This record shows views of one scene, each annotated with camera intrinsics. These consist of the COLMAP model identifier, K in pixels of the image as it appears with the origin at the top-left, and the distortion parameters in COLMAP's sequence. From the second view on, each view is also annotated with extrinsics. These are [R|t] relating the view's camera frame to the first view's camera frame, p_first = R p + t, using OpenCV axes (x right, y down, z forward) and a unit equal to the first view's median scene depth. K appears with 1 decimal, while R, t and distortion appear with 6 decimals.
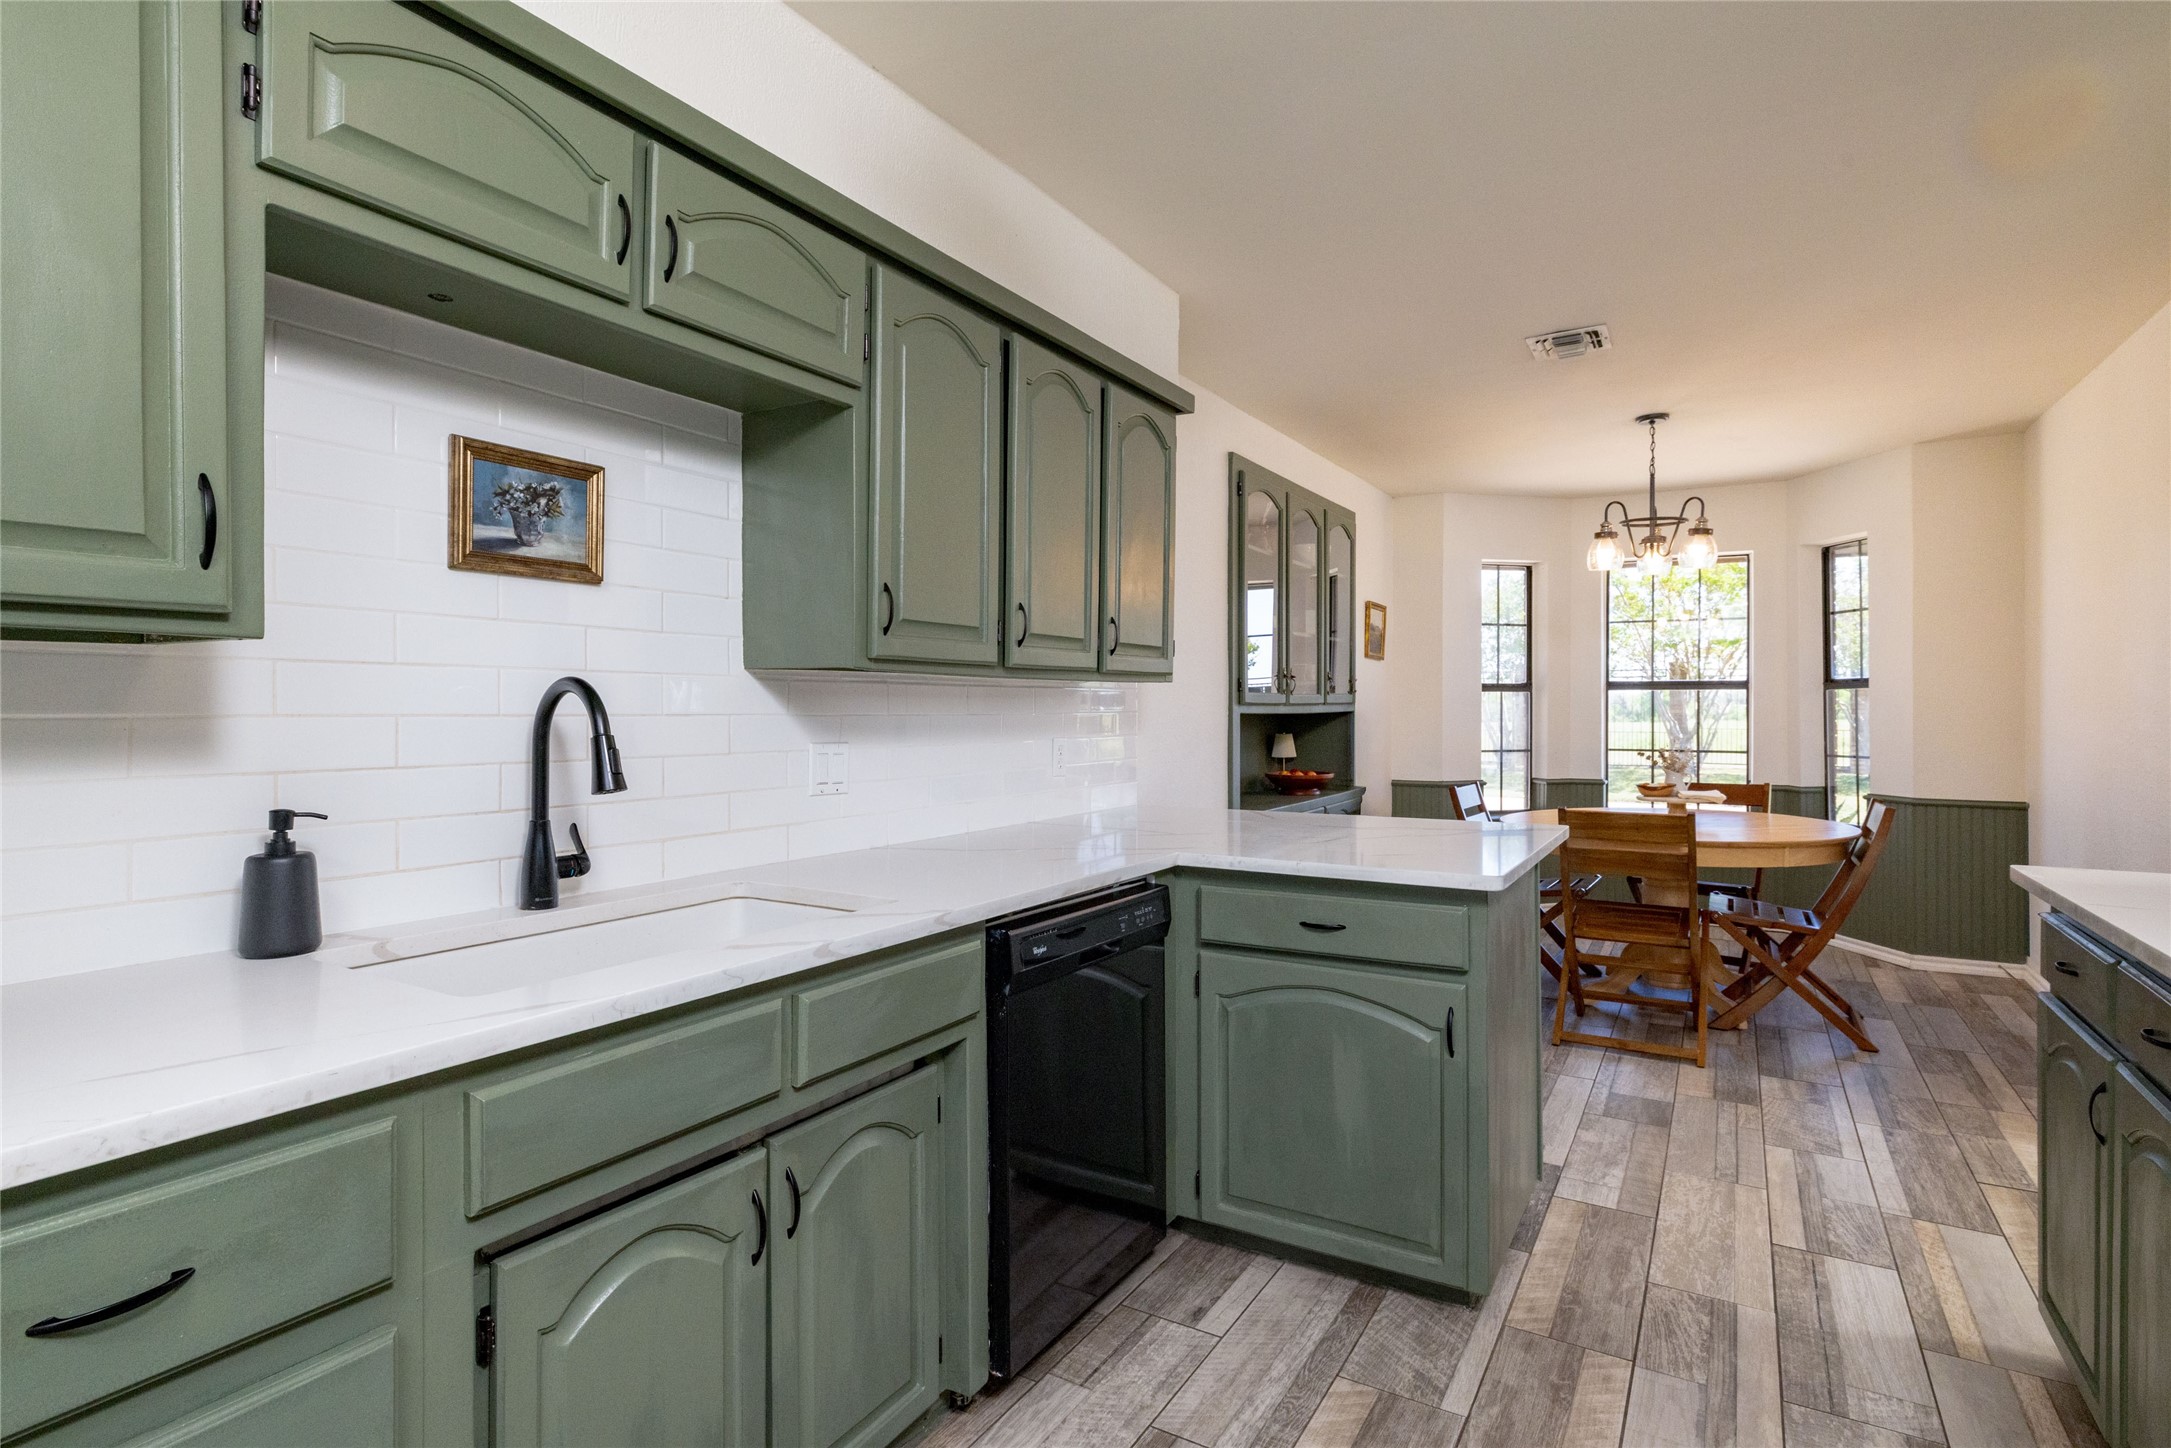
lens RADIAL K [[1064.6, 0, 1072.1], [0, 1064.6, 712.7], [0, 0, 1]] dist [0.006121, -0.002059]
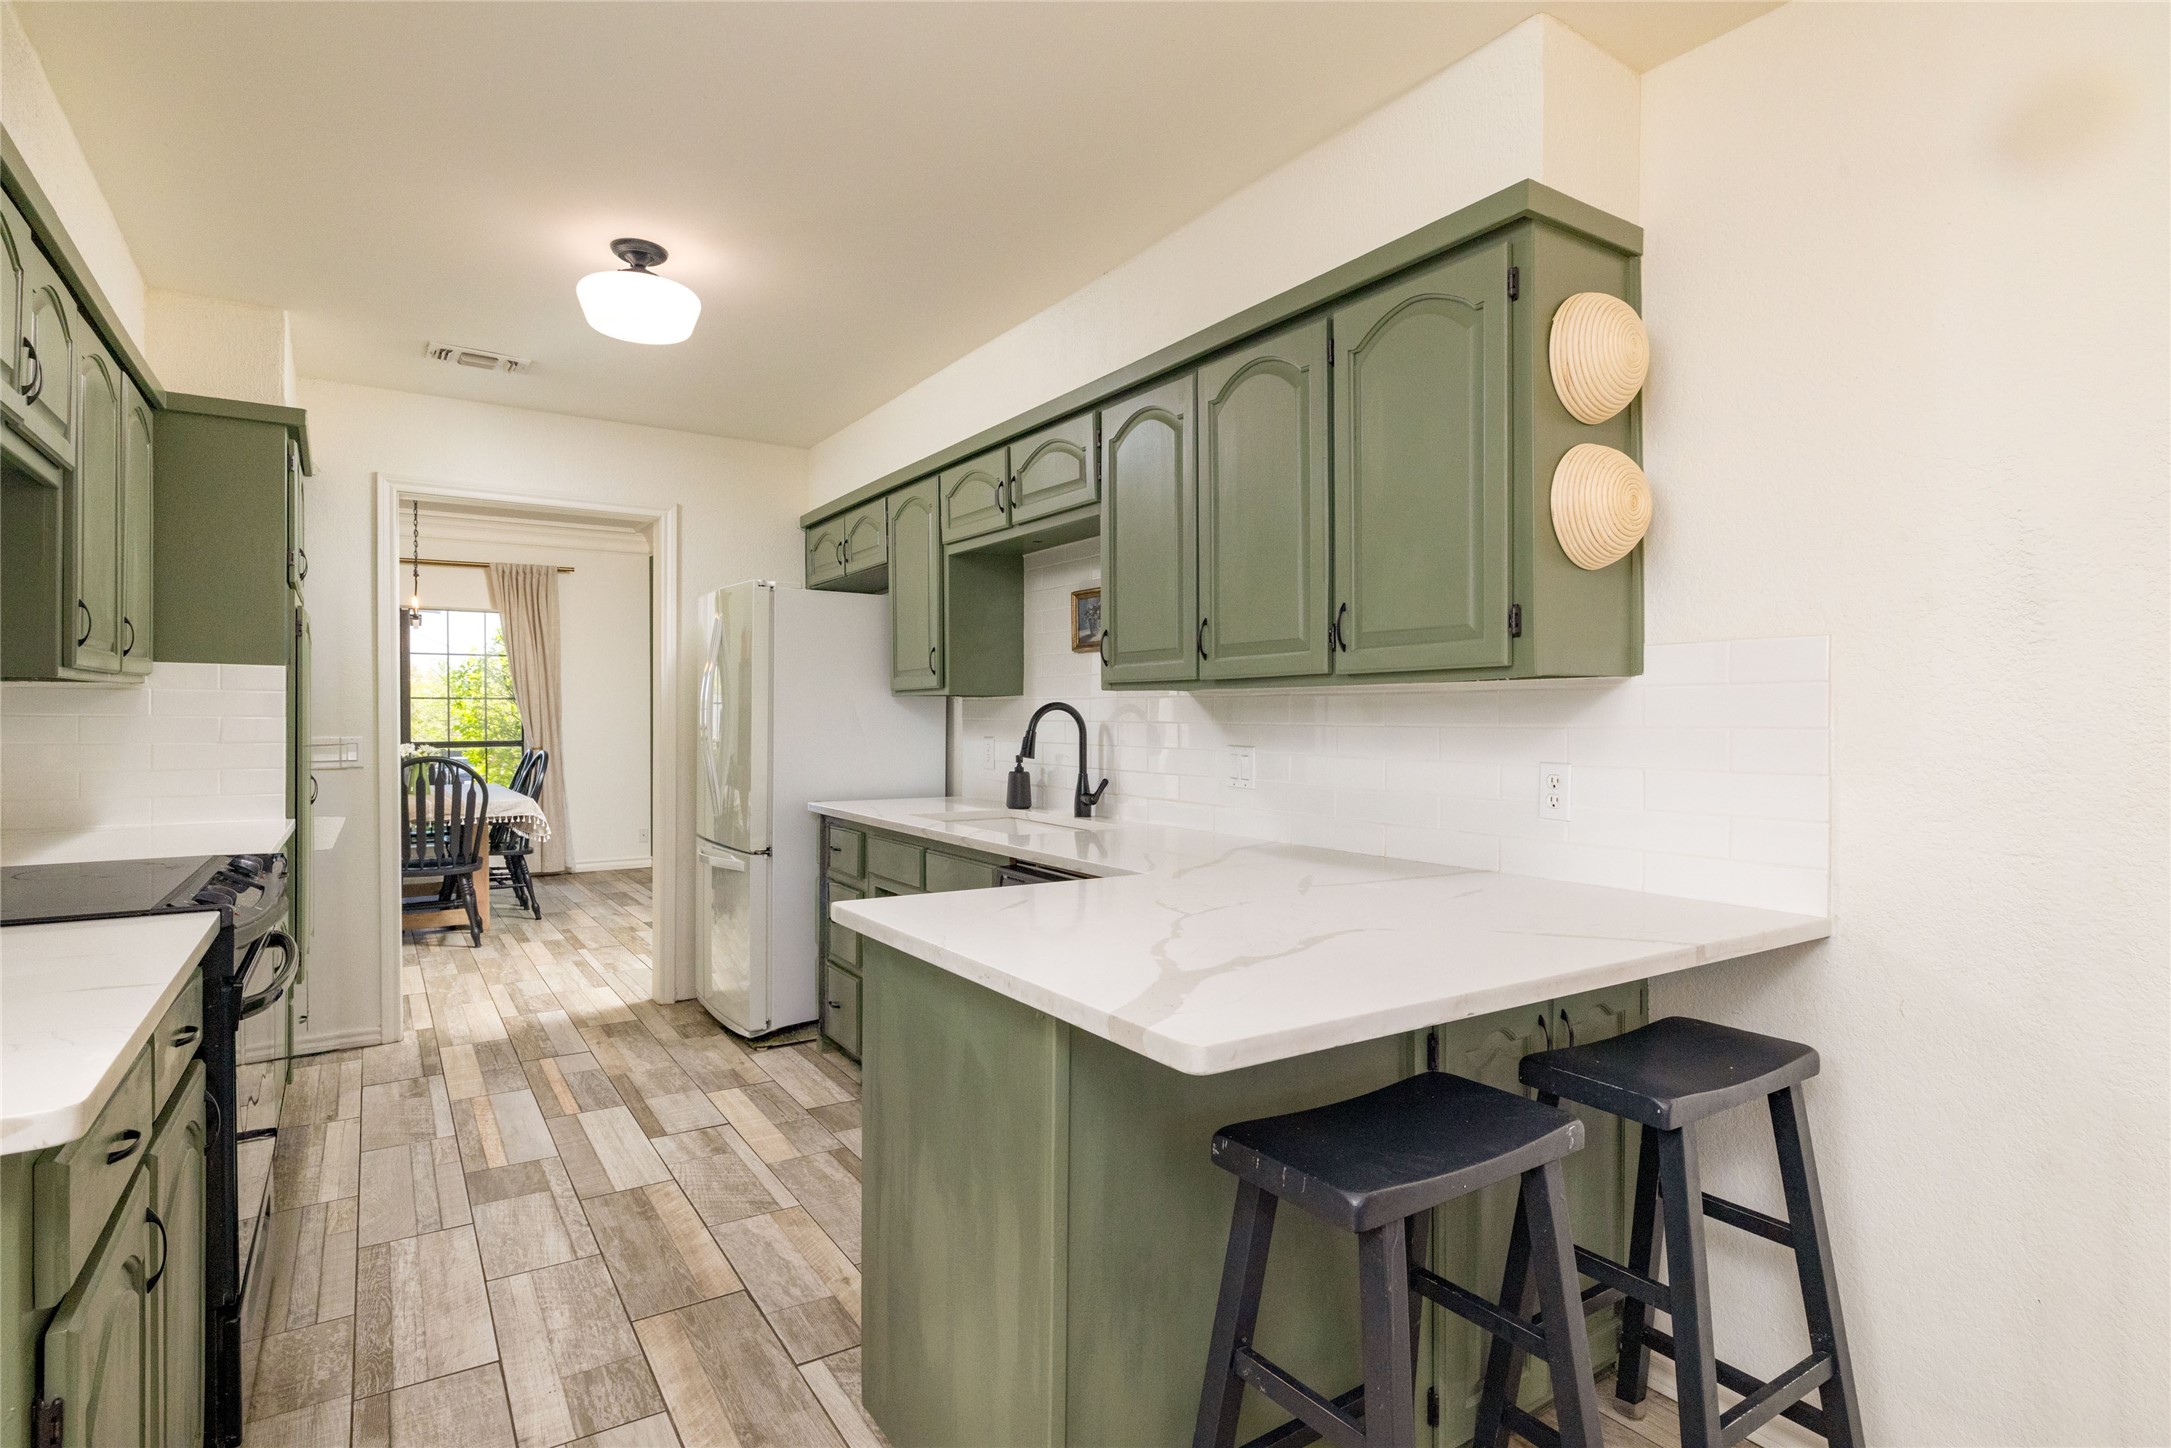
lens RADIAL K [[1100.9, 0, 1115.4], [0, 1100.9, 737.5], [0, 0, 1]] dist [-0.004903, -0.000611]
pose [[-0.406519, 0.007941, -0.913608, 1.204852], [-0.013925, 0.999792, 0.014886, 0.000927], [0.913536, 0.018774, -0.406324, 1.671285]]
